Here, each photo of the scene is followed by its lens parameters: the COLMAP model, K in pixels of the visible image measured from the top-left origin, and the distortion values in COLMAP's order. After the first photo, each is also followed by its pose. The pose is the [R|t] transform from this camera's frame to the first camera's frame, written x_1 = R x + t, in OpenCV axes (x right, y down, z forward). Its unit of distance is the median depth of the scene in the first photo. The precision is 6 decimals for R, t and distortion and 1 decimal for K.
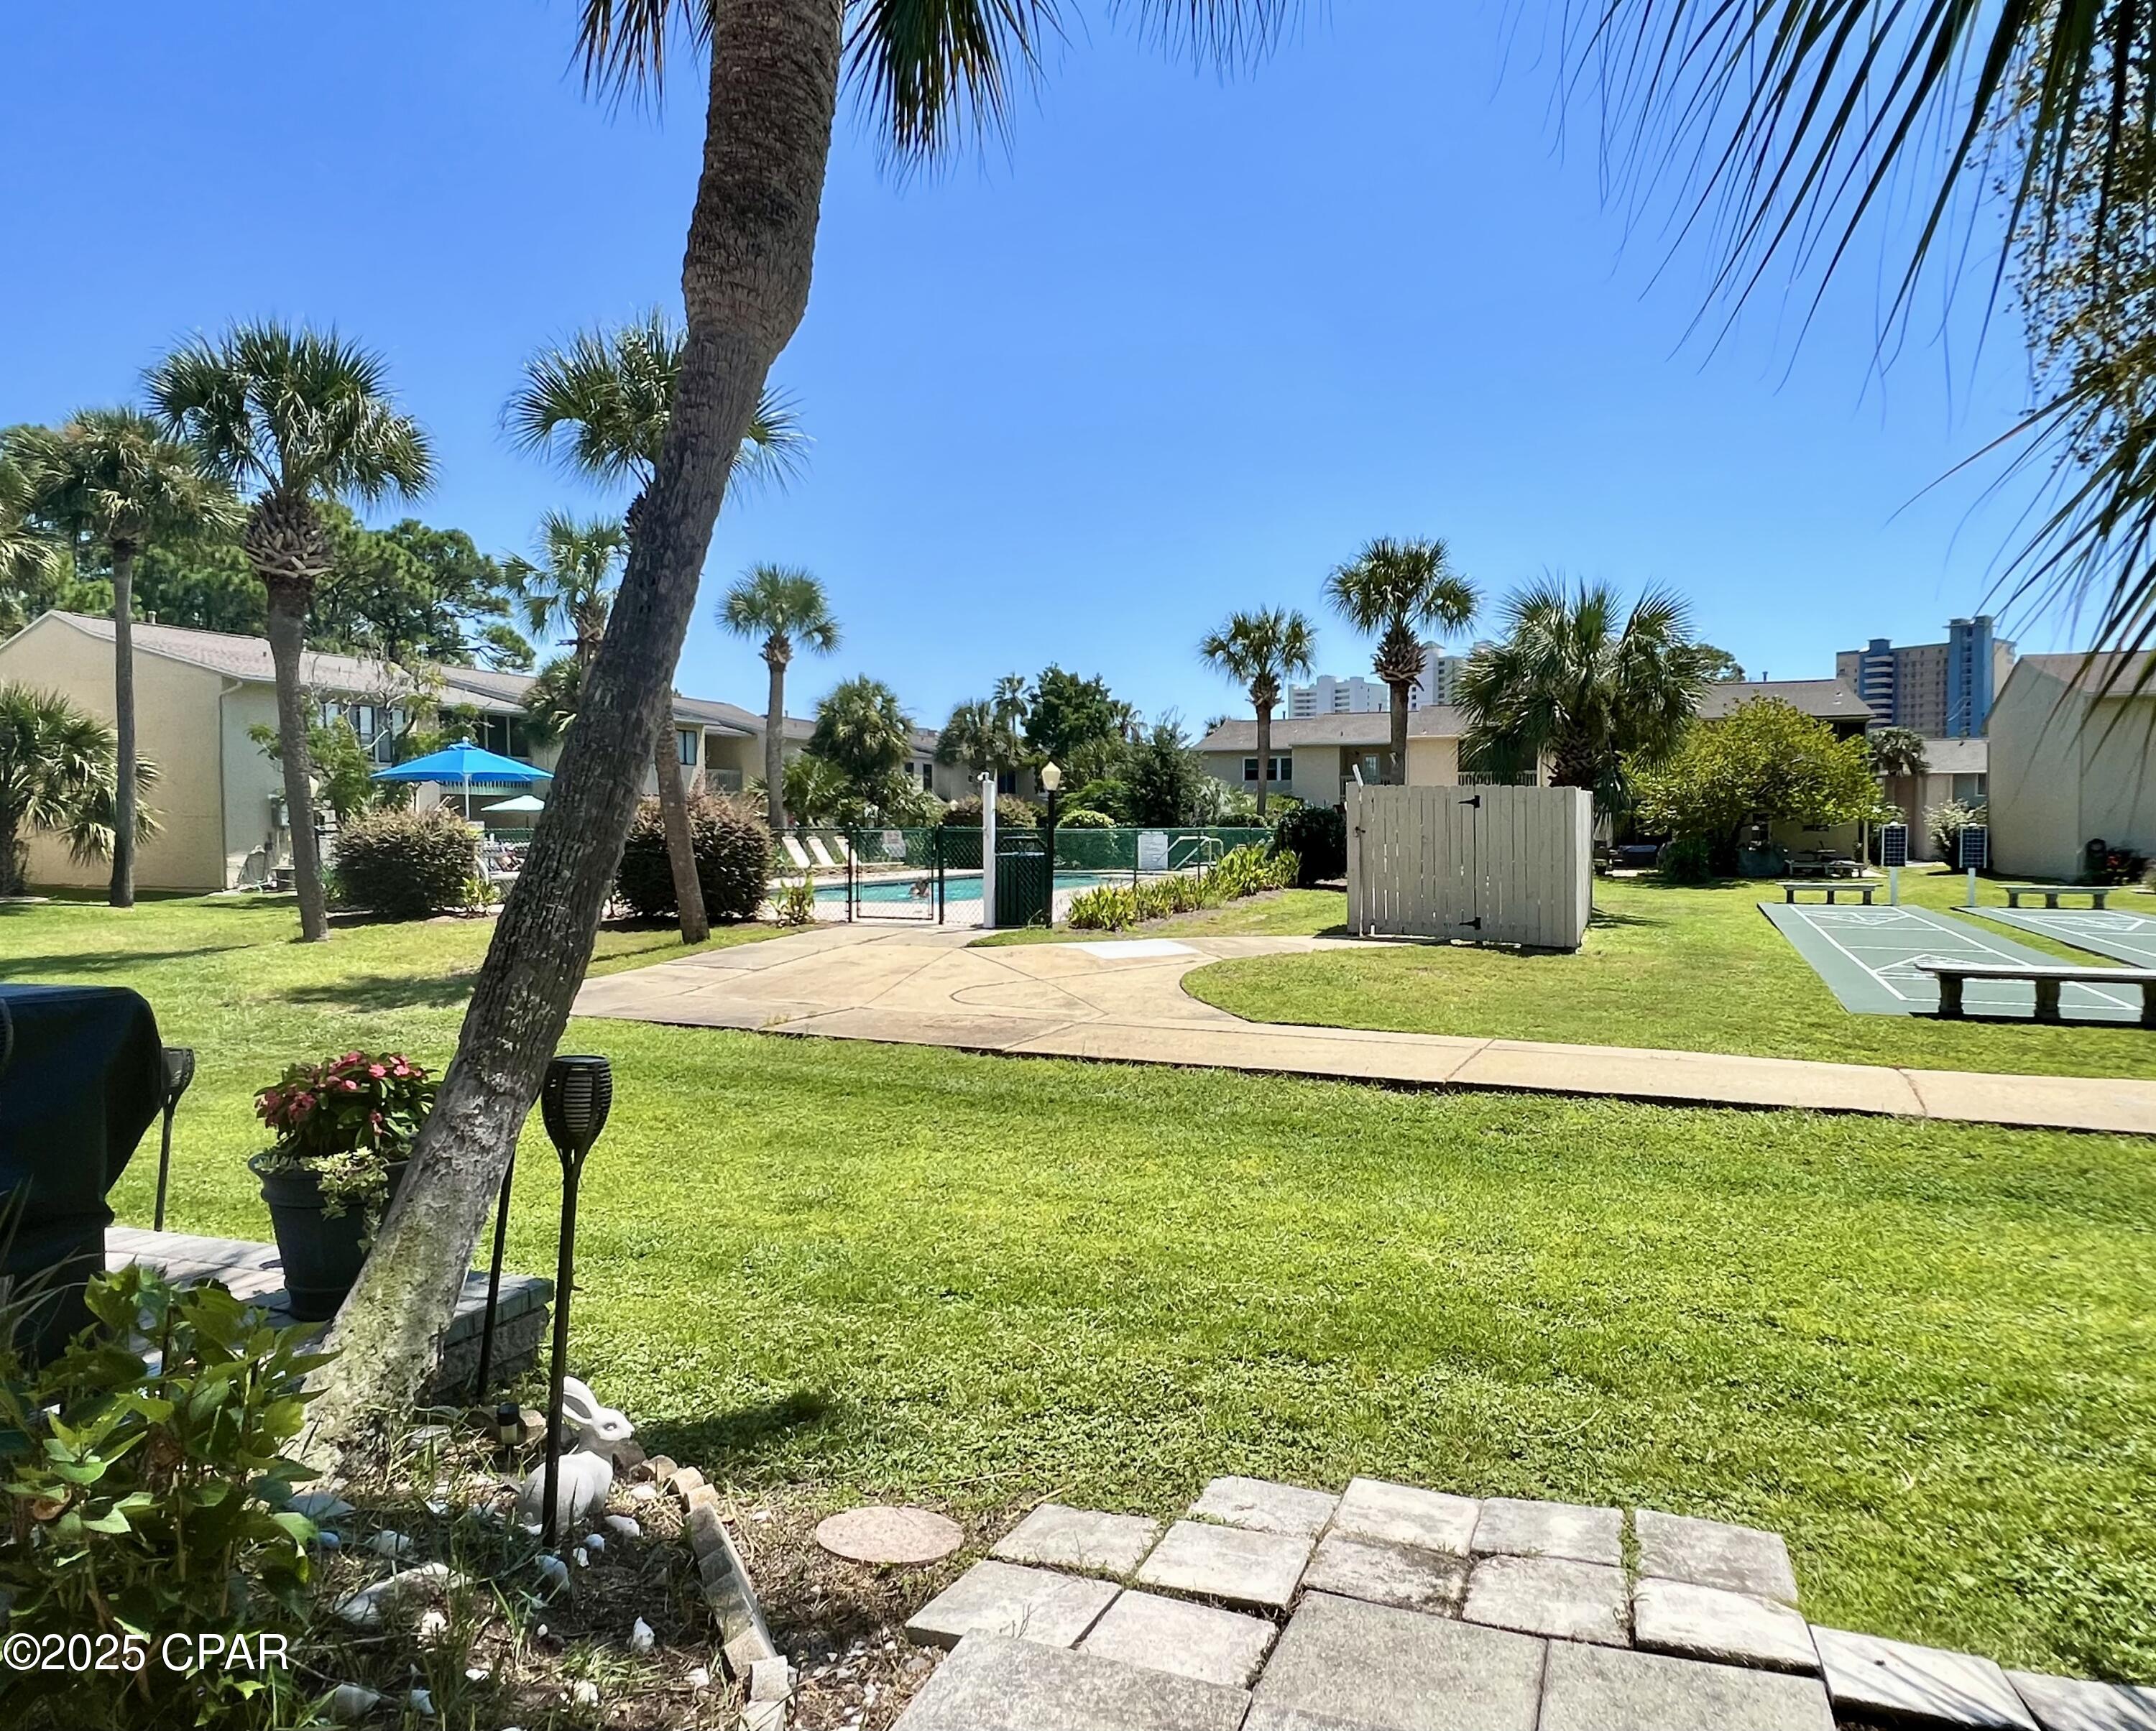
lens RADIAL K [[1337.0, 0, 1174.1], [0, 1337.0, 873.1], [0, 0, 1]] dist [0.003073, -0.005857]
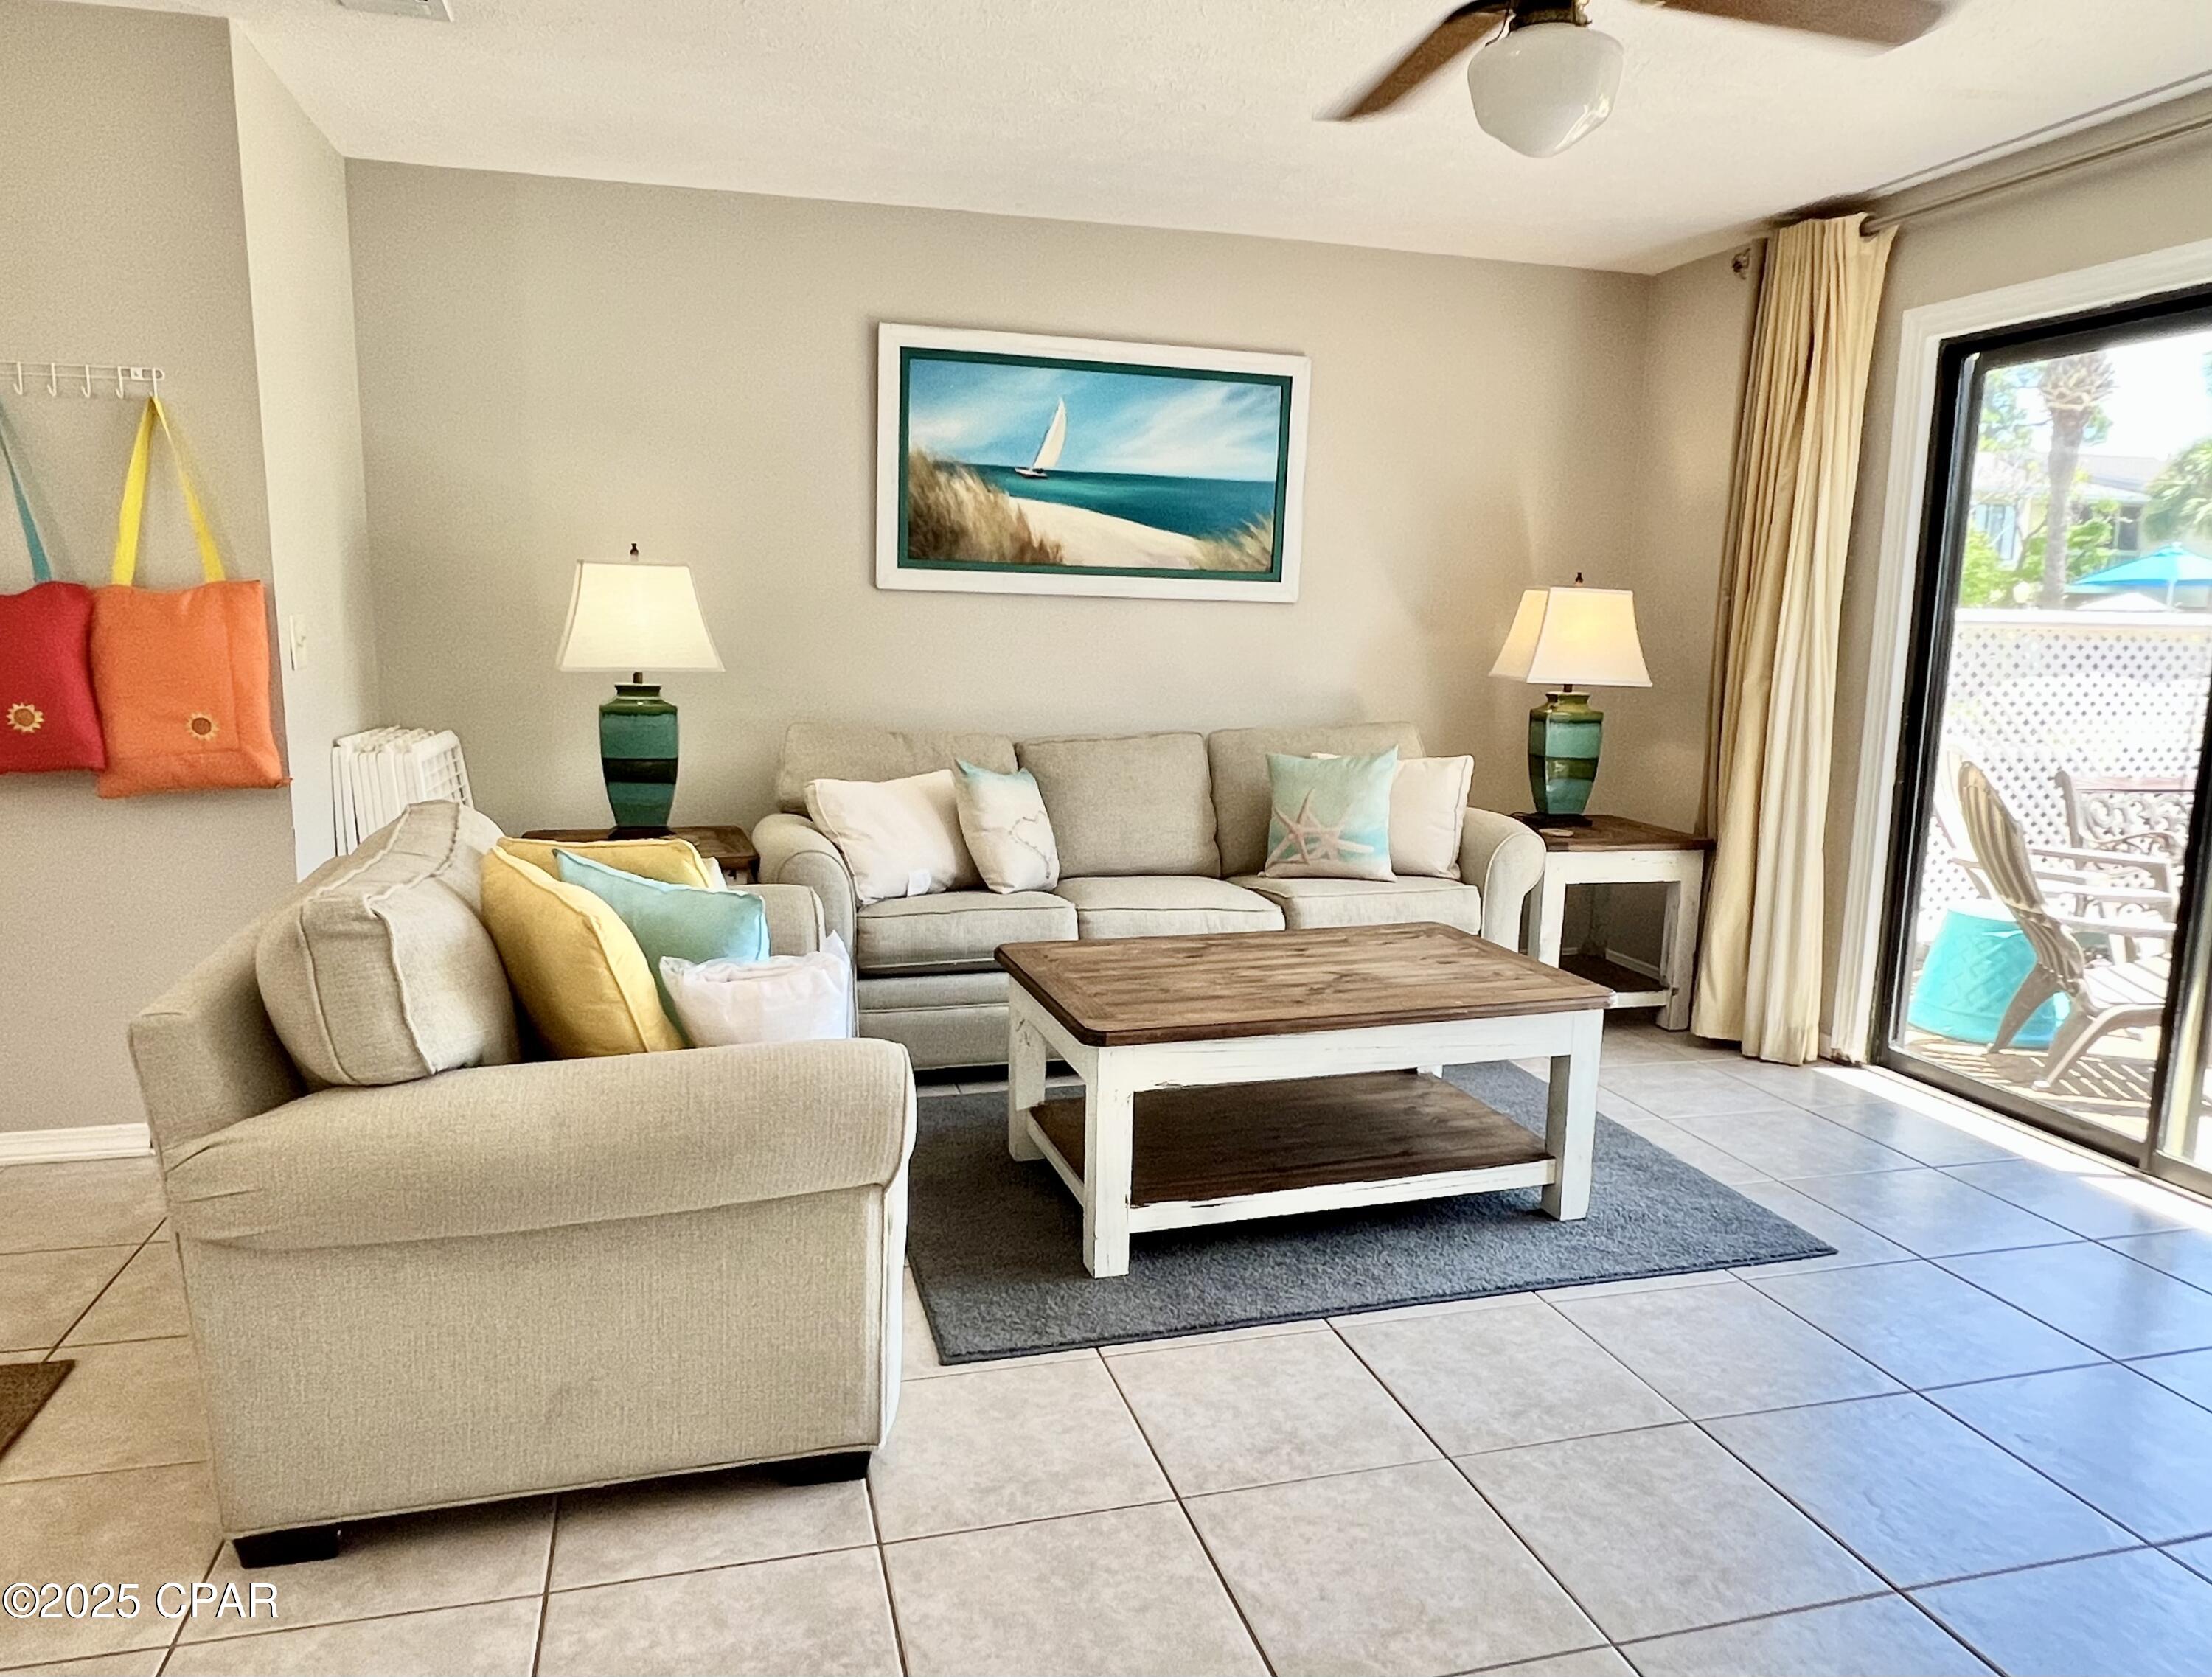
lens RADIAL K [[1482.2, 0, 1113.1], [0, 1482.2, 861.7], [0, 0, 1]] dist [-0.003088, 0.000774]
pose [[0.549103, 0.153082, -0.821615, -0.007354], [-0.047578, 0.987213, 0.152138, 0.005428], [0.834399, -0.044448, 0.549365, -0.295399]]
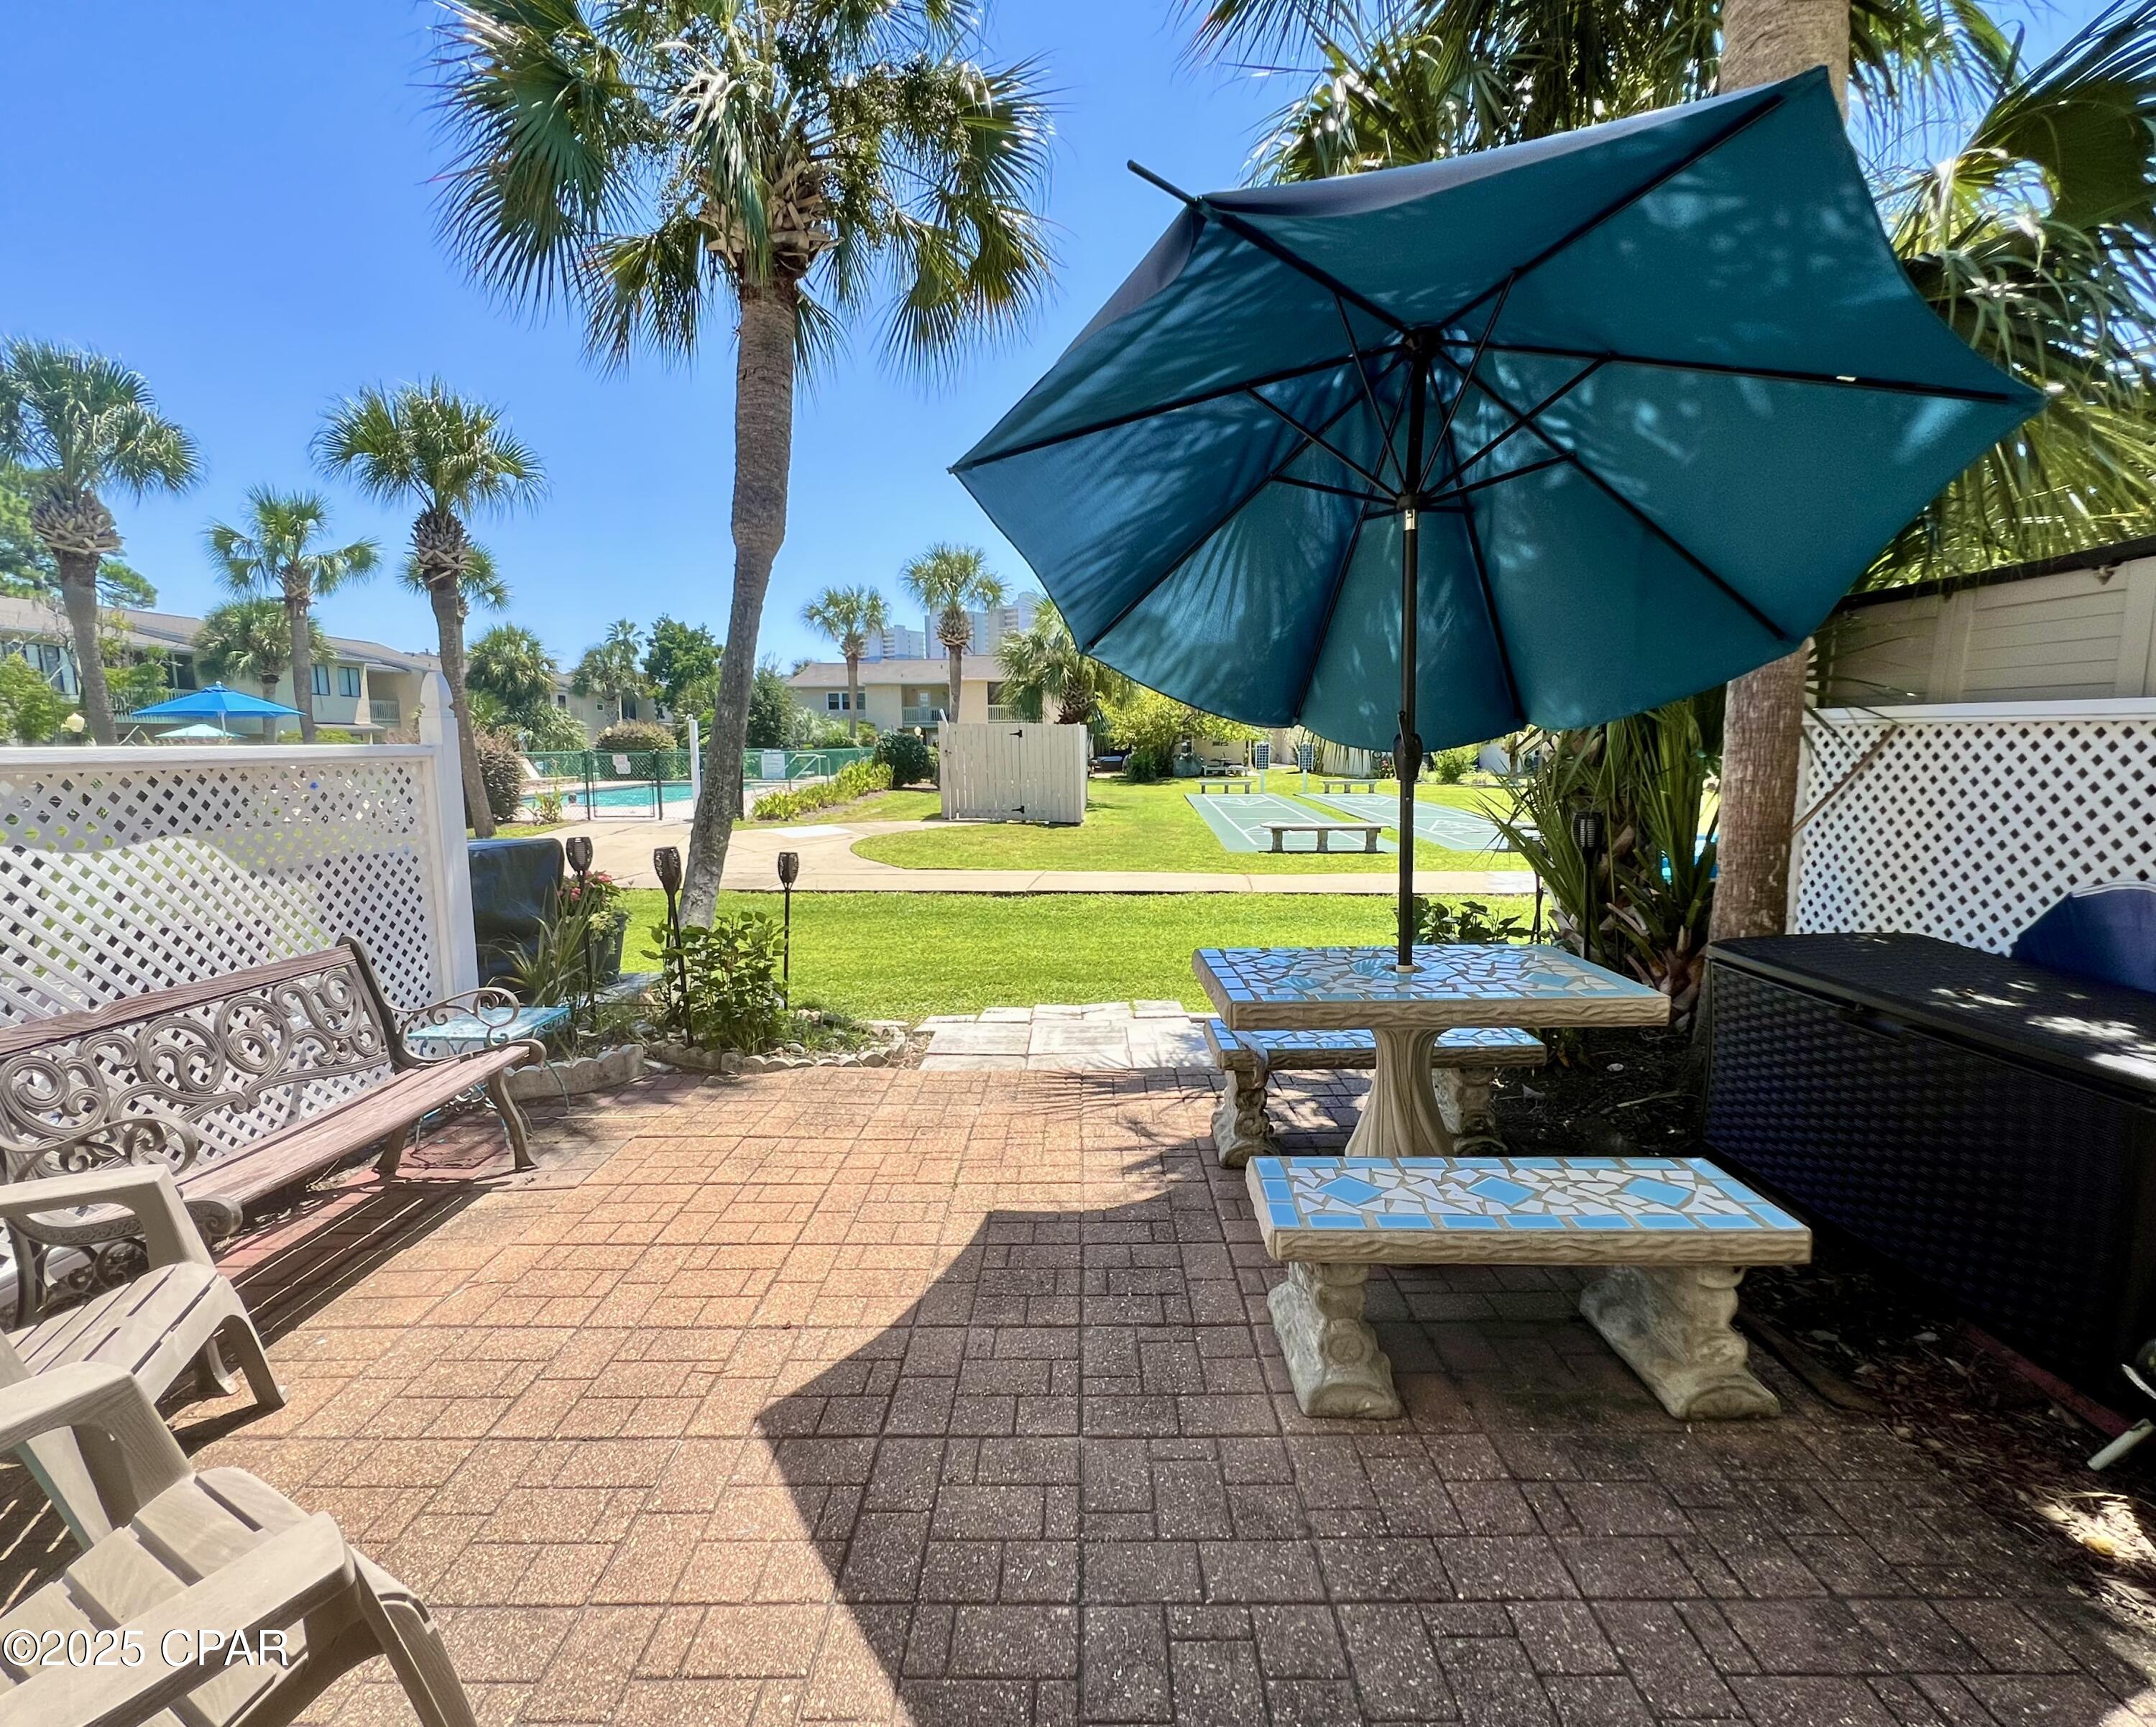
lens RADIAL K [[1017.3, 0, 1078.9], [0, 1017.3, 872.3], [0, 0, 1]] dist [-0.006442, 0.002325]
pose [[0.953483, -0.044567, 0.298135, -0.054865], [0.016836, 0.995340, 0.094947, -0.001659], [-0.300977, -0.085511, 0.949790, -0.137619]]
